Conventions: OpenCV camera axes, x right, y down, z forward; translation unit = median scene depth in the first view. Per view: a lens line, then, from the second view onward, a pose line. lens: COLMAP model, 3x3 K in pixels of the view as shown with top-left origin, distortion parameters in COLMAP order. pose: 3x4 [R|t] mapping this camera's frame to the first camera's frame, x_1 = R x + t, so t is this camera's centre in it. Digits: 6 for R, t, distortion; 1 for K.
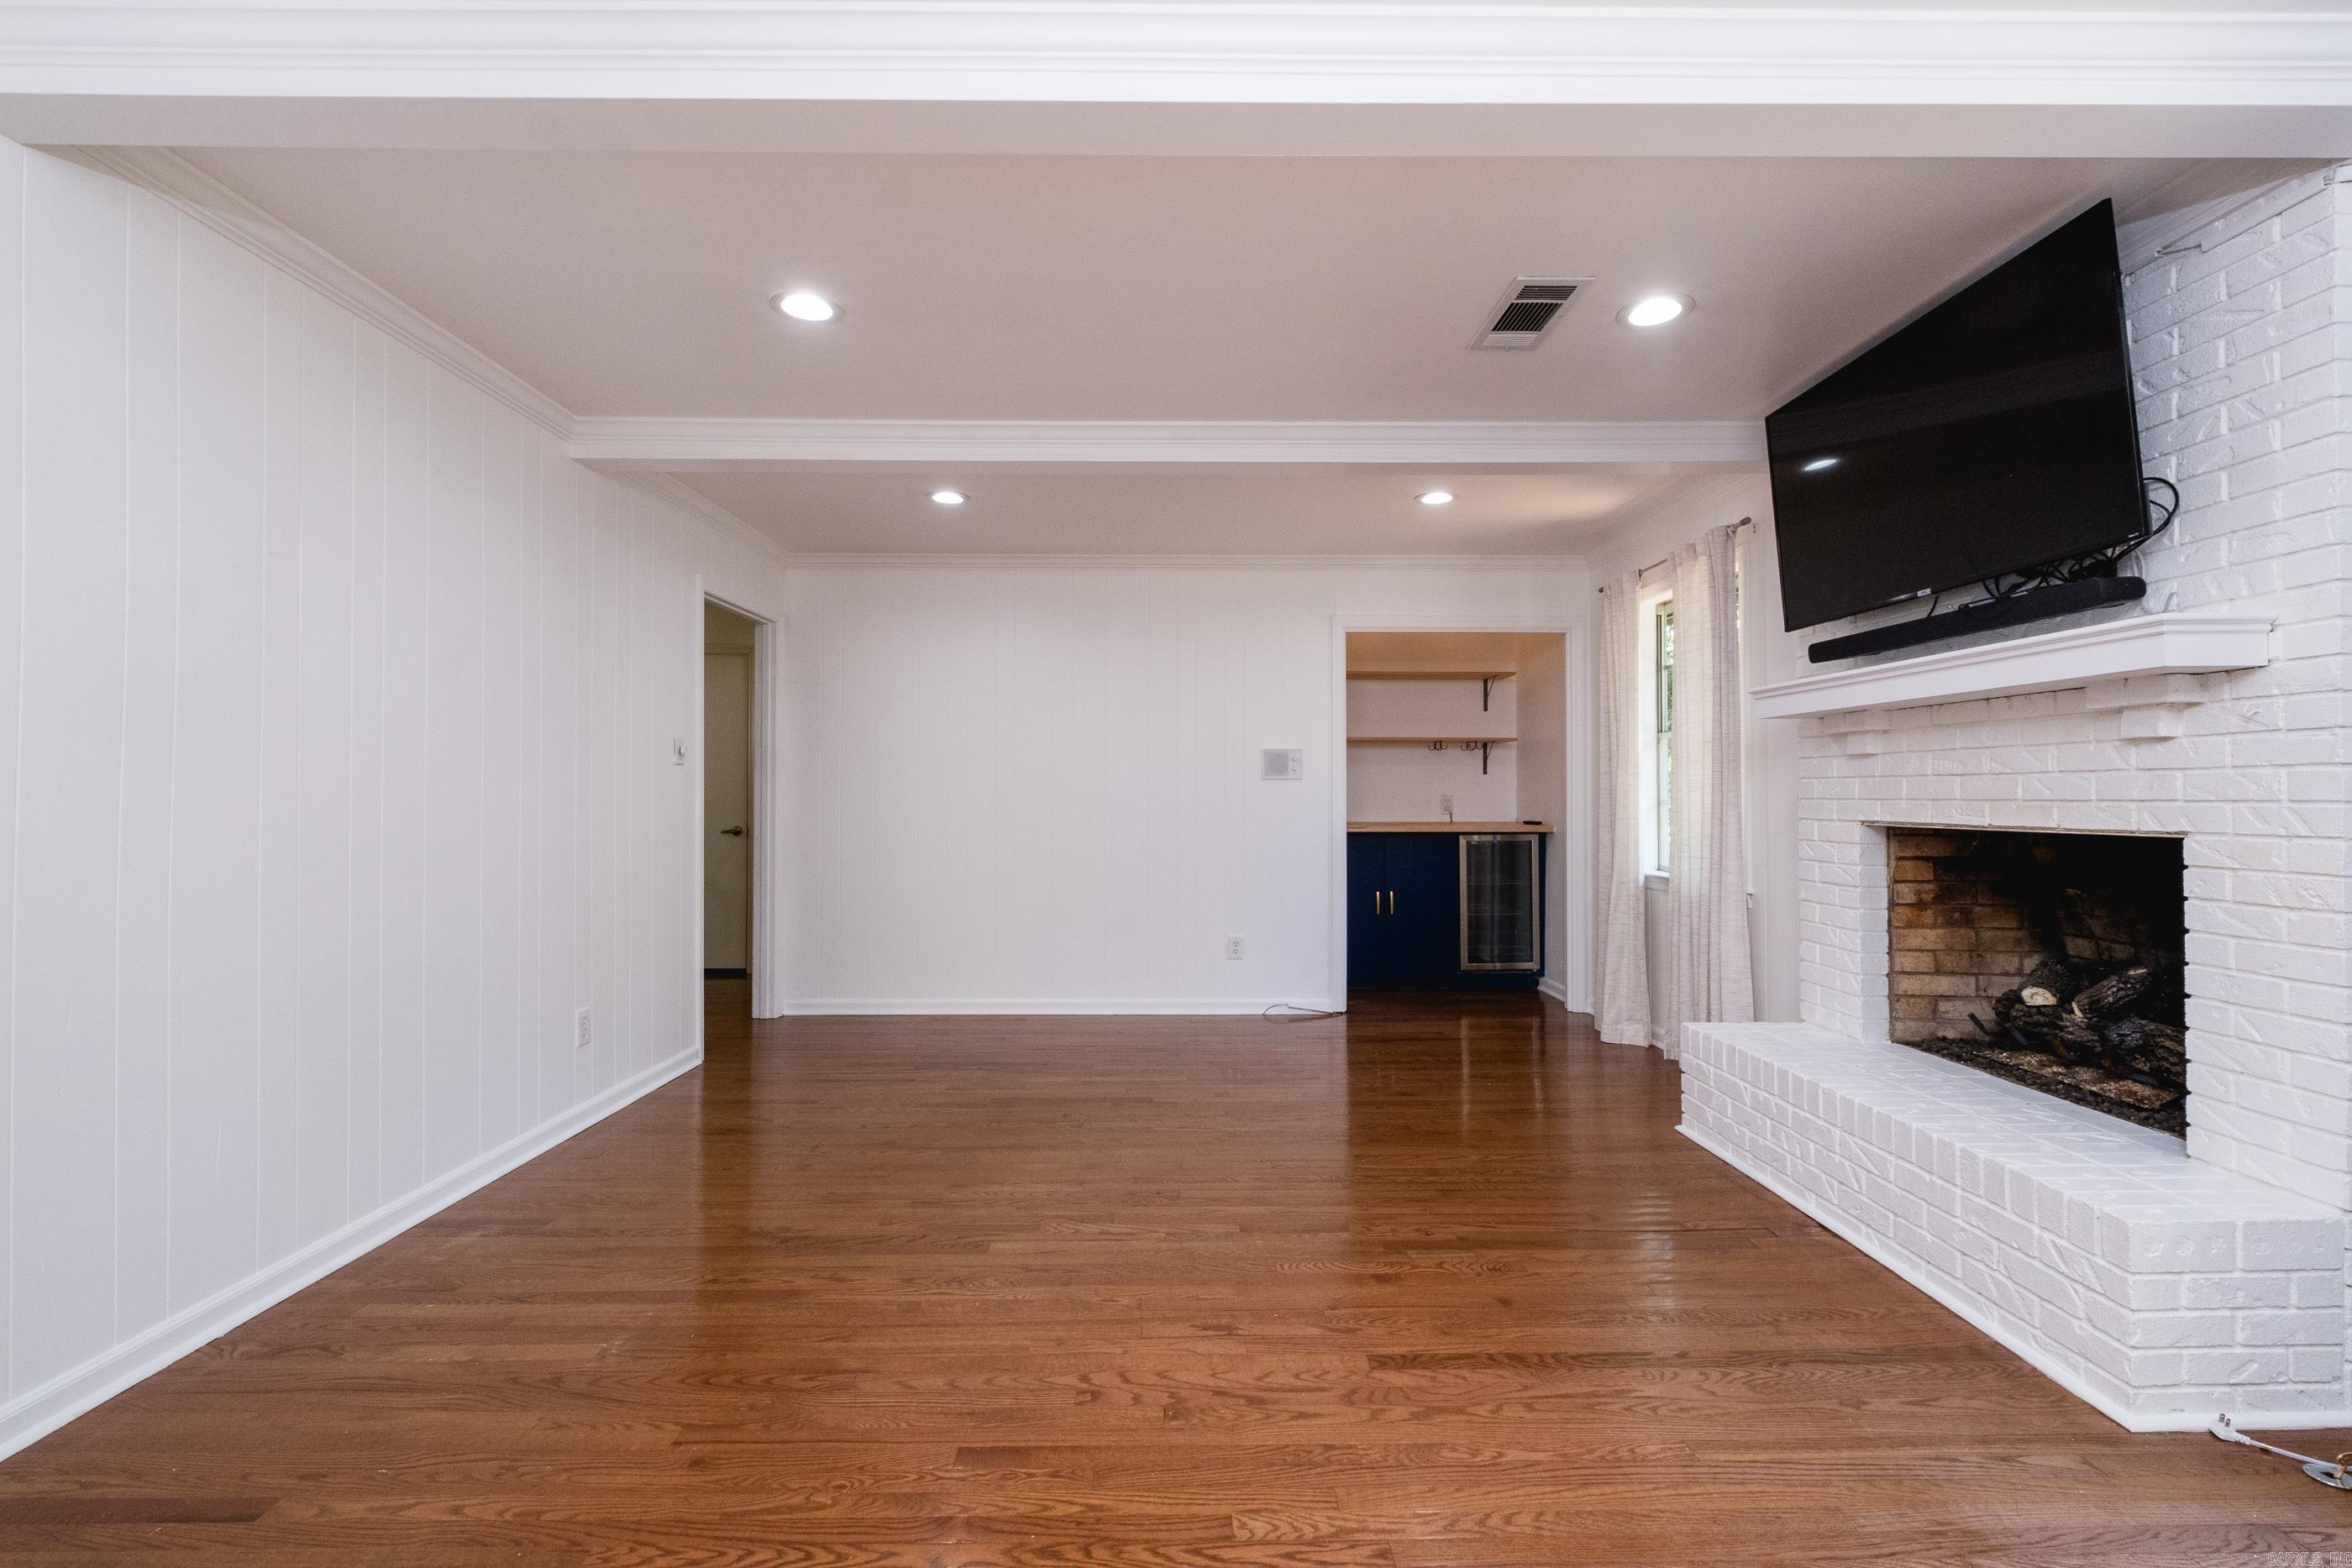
lens RADIAL K [[1003.7, 0, 1182.6], [0, 1003.7, 783.4], [0, 0, 1]] dist [0.000276, -0.001128]
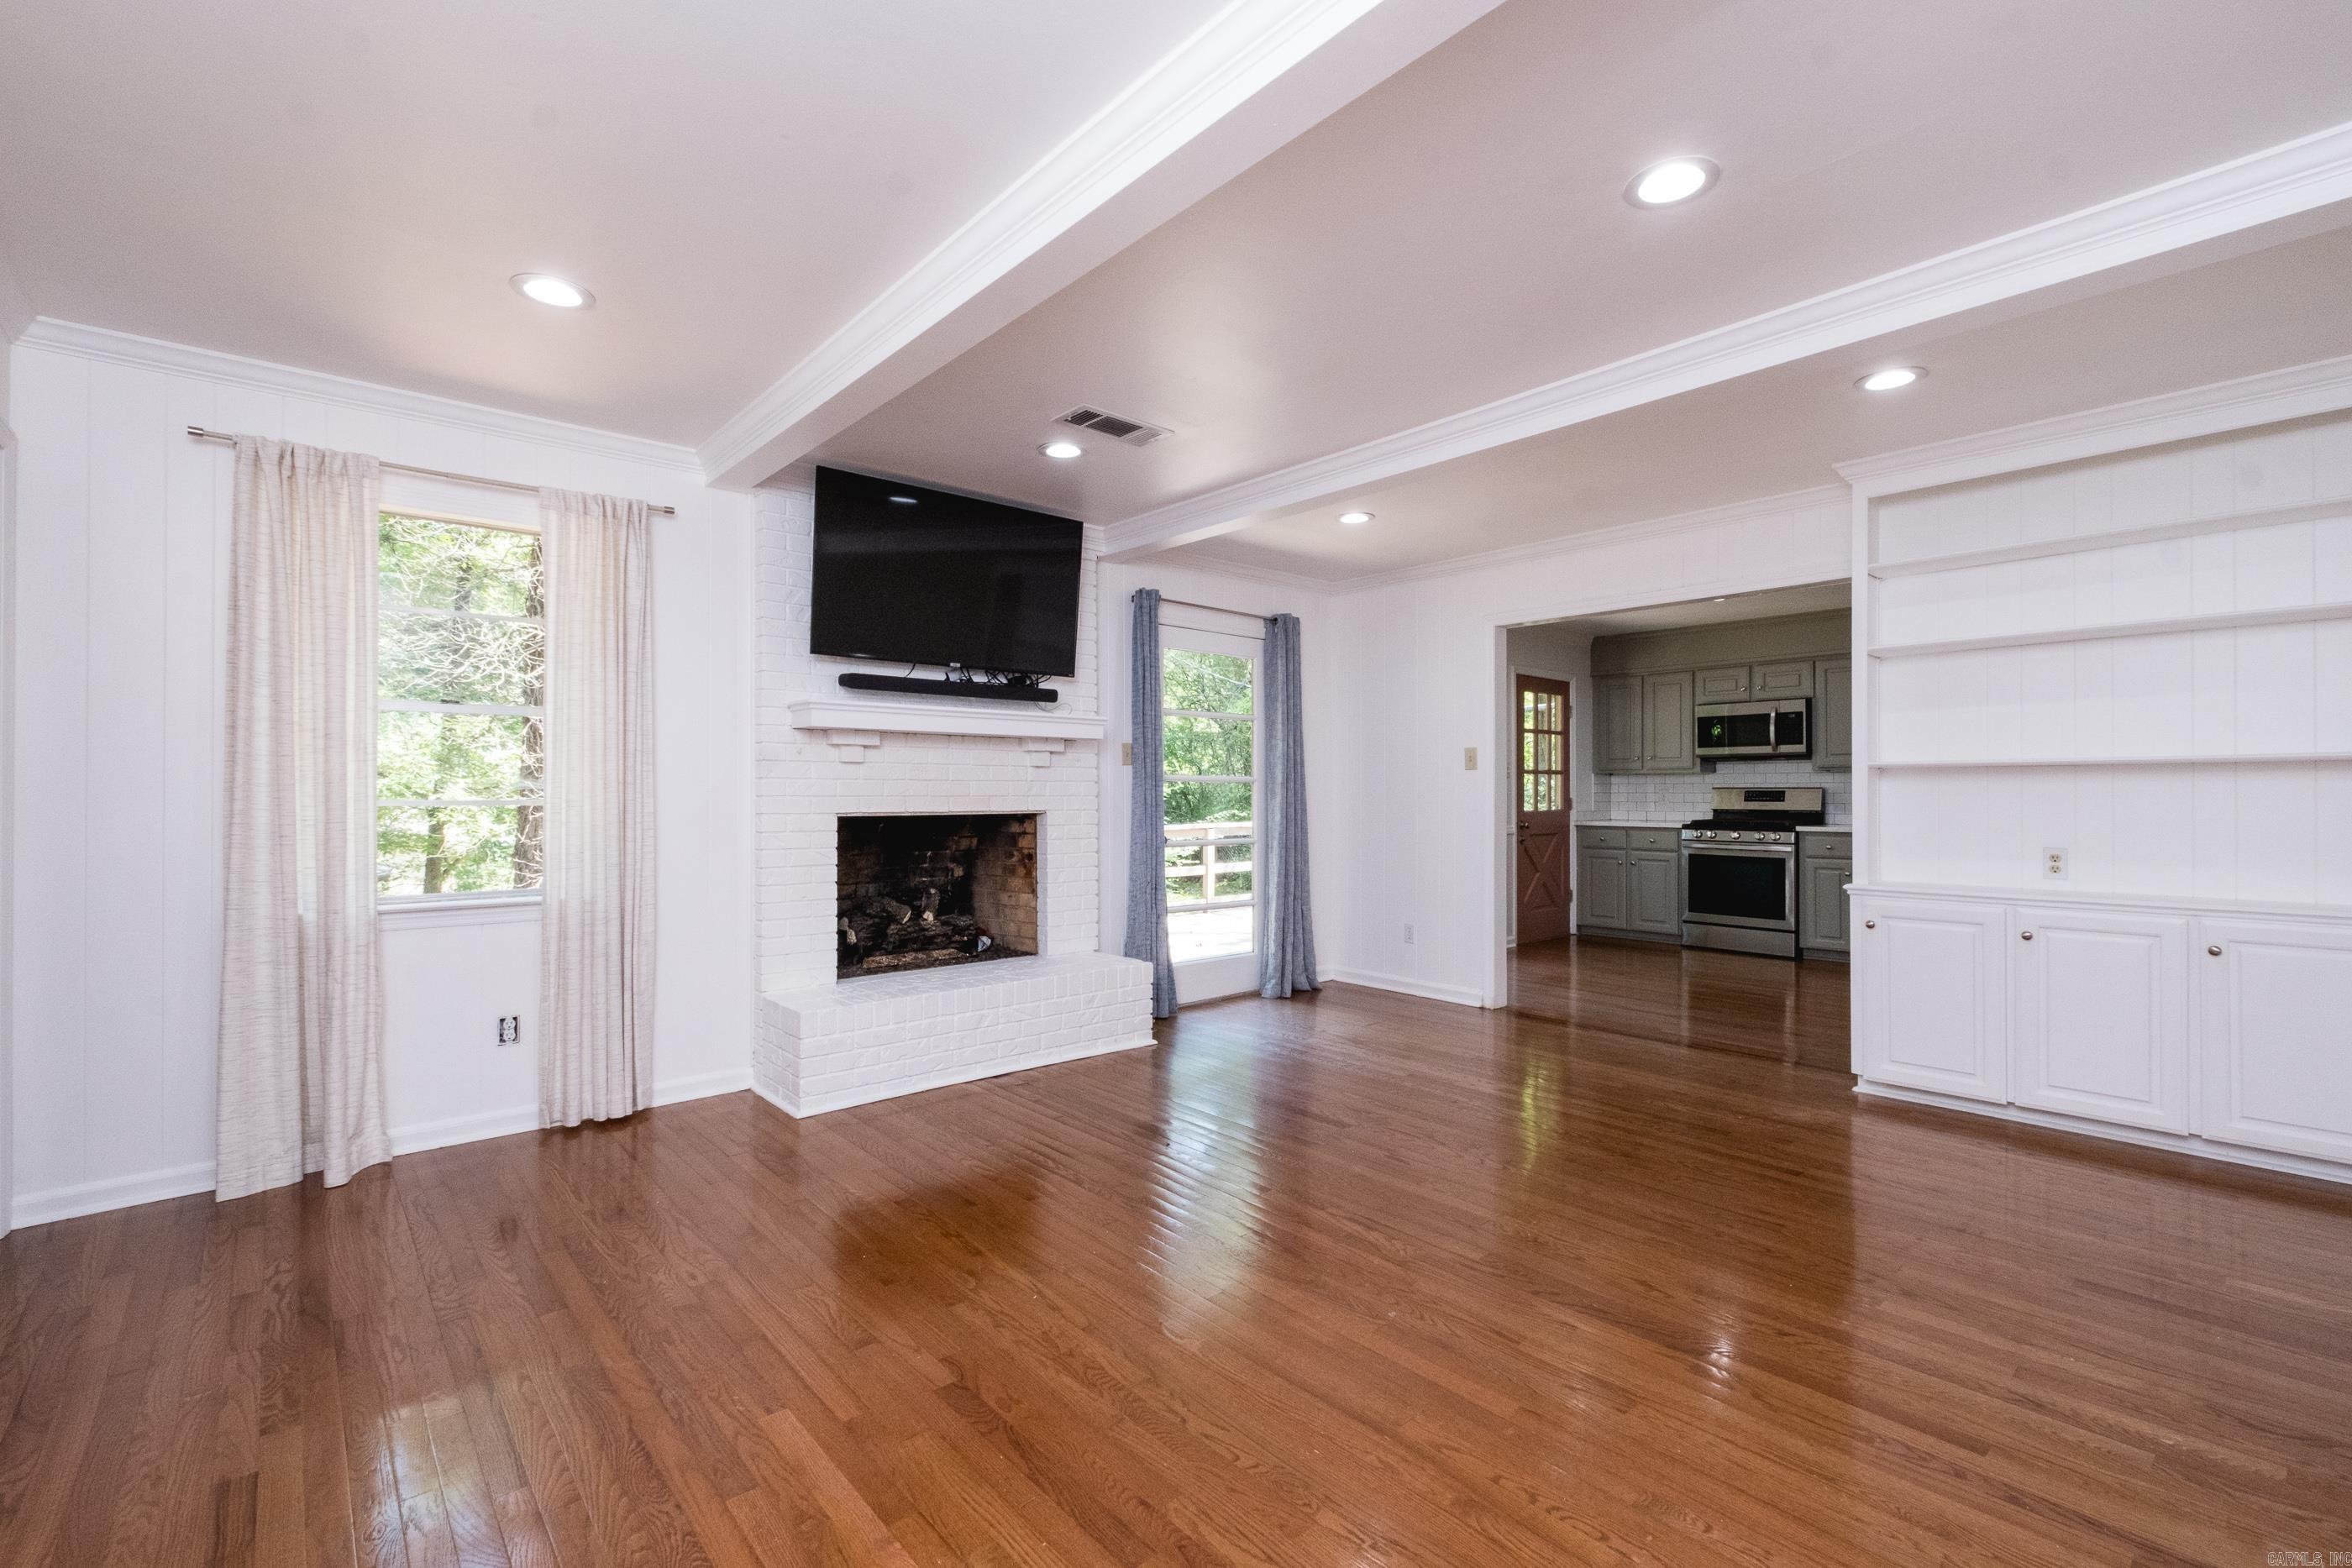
lens RADIAL K [[1030.3, 0, 1187.8], [0, 1030.3, 785.6], [0, 0, 1]] dist [-0.000182, -0.000855]
pose [[-0.654444, 0.006411, 0.756083, -0.361831], [-0.007176, 0.999866, -0.014689, 0.010758], [-0.756076, -0.015039, -0.654311, 0.889774]]
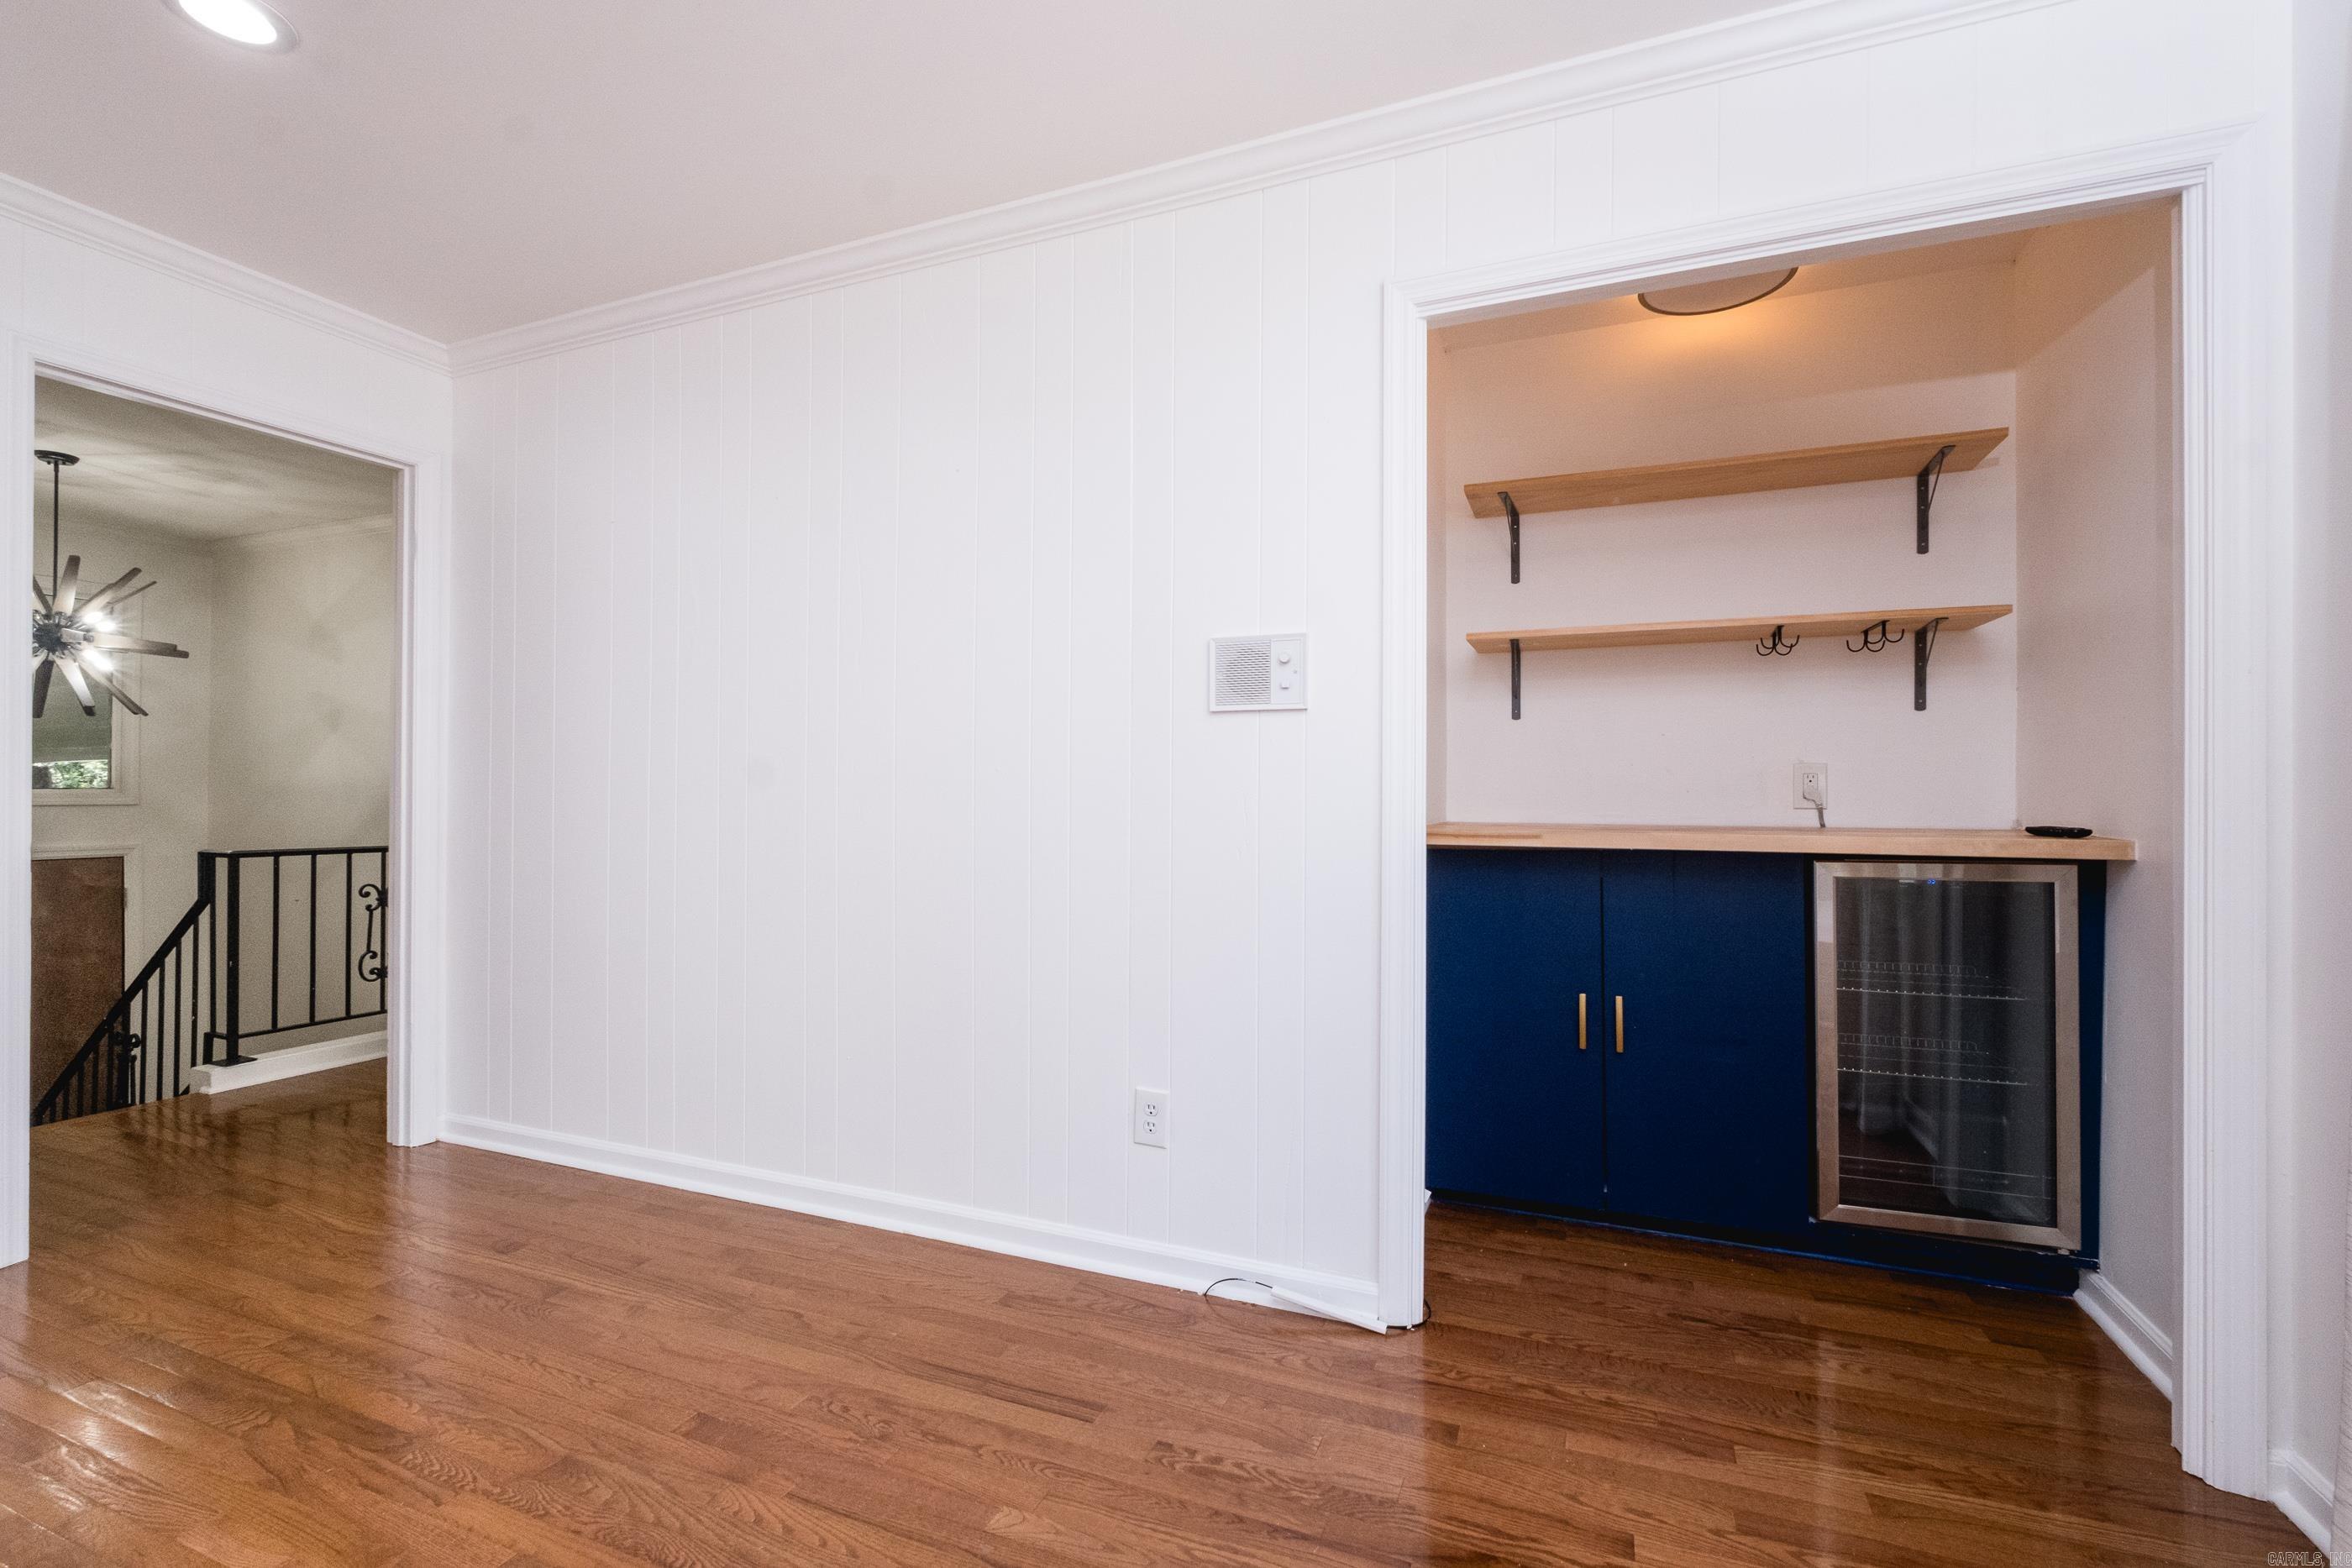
lens RADIAL K [[1039.2, 0, 1177.1], [0, 1039.2, 802.6], [0, 0, 1]] dist [-0.000580, -0.000682]
pose [[0.918158, 0.004051, -0.396195, 0.233186], [0.001565, 0.999903, 0.013851, 0.025433], [0.396212, -0.013338, 0.918062, 0.607475]]
